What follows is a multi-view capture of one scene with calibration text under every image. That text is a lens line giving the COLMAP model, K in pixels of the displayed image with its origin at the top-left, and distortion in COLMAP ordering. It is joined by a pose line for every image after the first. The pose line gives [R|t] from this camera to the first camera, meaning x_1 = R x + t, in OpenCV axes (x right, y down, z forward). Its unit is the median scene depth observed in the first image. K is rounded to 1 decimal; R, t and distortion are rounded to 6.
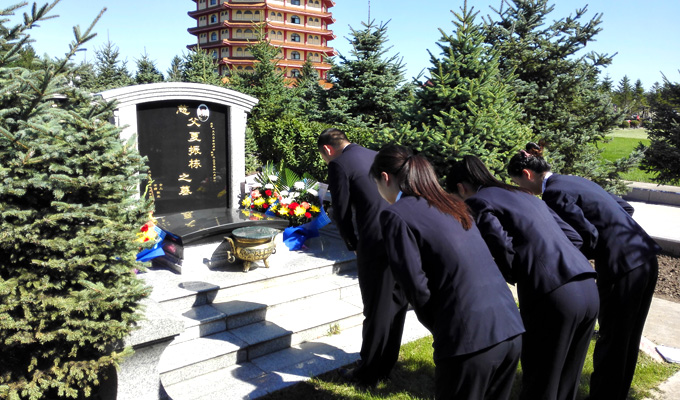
lens RADIAL K [[563.9, 0, 336.3], [0, 563.9, 200.4], [0, 0, 1]] dist [0.050380, -0.037426]
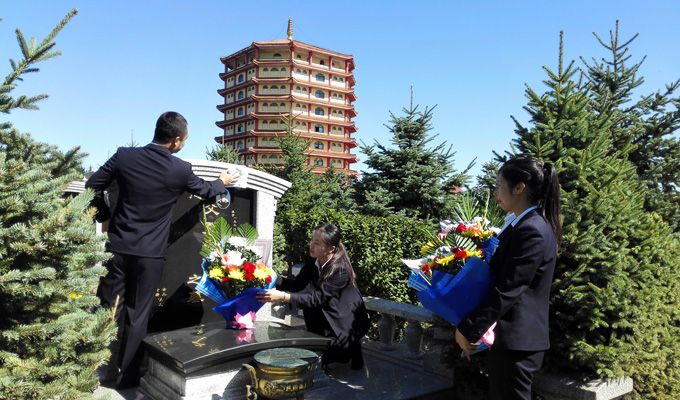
lens RADIAL K [[563.9, 0, 341.9], [0, 563.9, 202.5], [0, 0, 1]] dist [0.050380, -0.037426]
pose [[0.999644, 0.003346, -0.026452, -0.037263], [-0.008087, 0.983408, -0.181229, -0.004291], [0.025407, 0.181378, 0.983085, 0.178152]]
